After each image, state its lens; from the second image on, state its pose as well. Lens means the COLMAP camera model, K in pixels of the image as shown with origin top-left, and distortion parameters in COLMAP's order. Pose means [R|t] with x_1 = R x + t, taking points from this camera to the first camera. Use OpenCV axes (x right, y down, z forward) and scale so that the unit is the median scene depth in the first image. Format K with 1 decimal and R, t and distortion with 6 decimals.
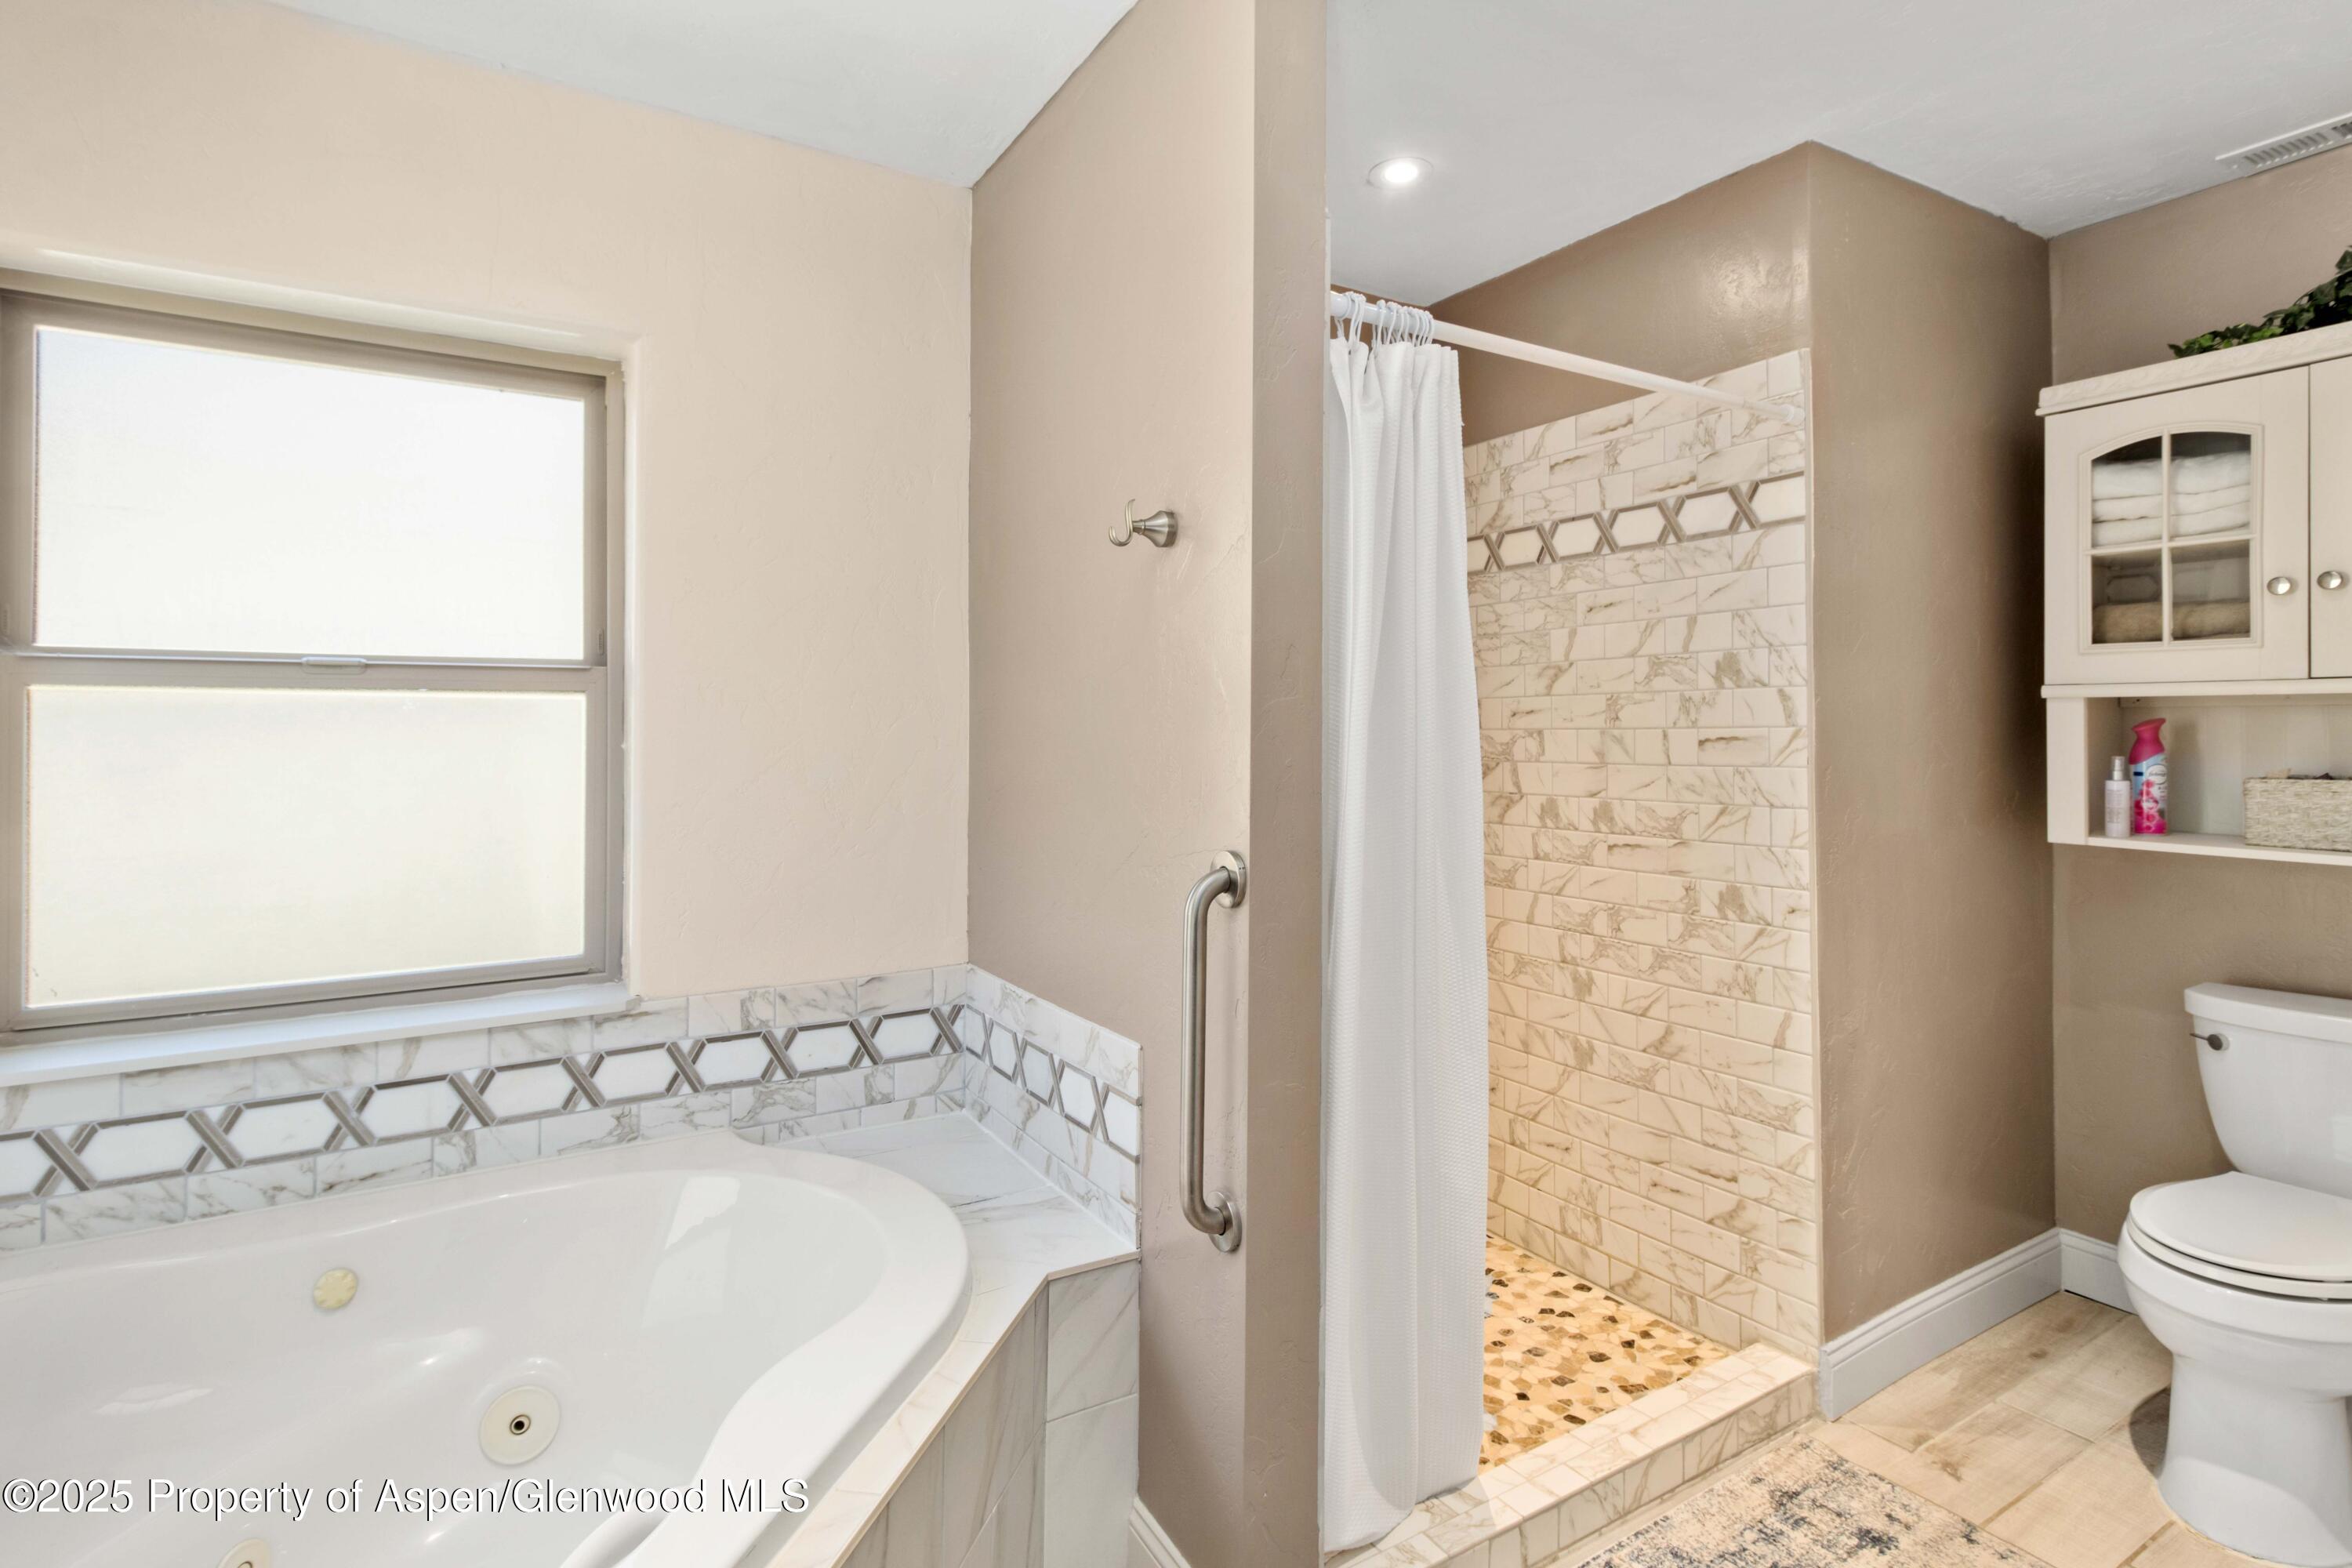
lens RADIAL K [[1121.7, 0, 1172.2], [0, 1121.7, 701.6], [0, 0, 1]] dist [0.000215, 0.000851]
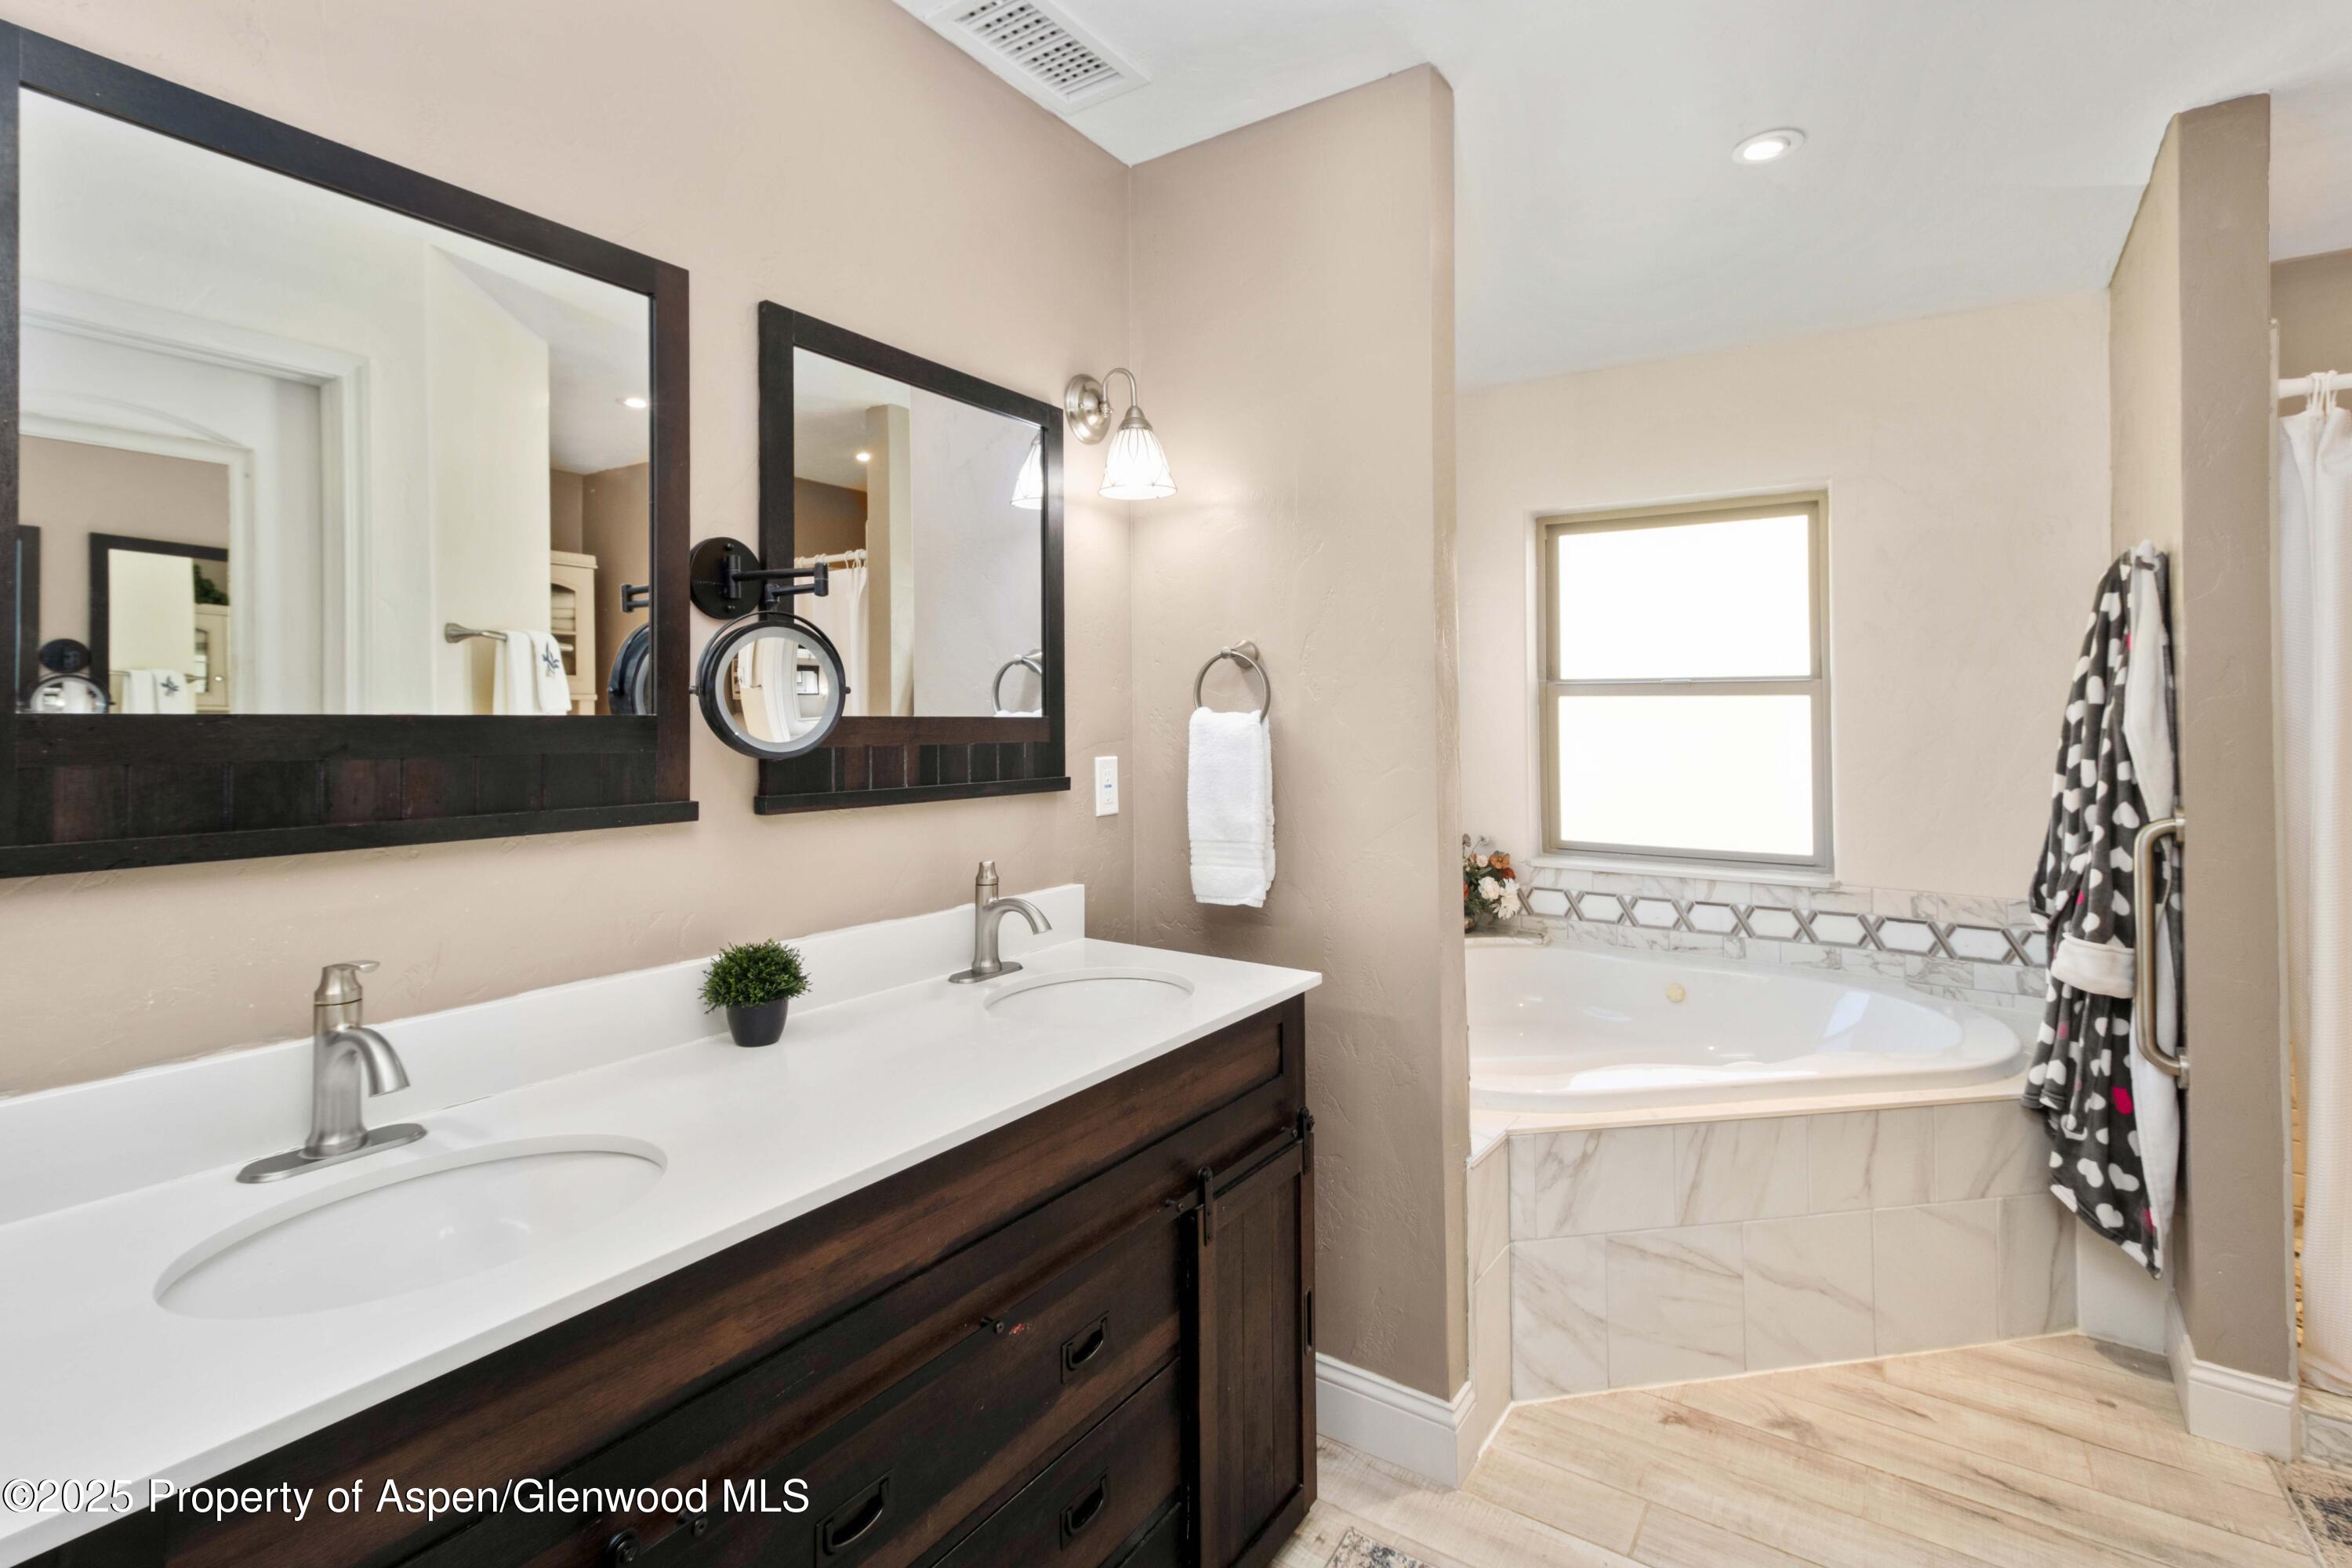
lens RADIAL K [[1121.7, 0, 1169.7], [0, 1121.7, 708.5], [0, 0, 1]] dist [0.000215, 0.000851]
pose [[0.416868, -0.008030, -0.908932, 0.591137], [0.017424, 0.999848, -0.000842, -0.003630], [0.908800, -0.015487, 0.416945, -0.547658]]
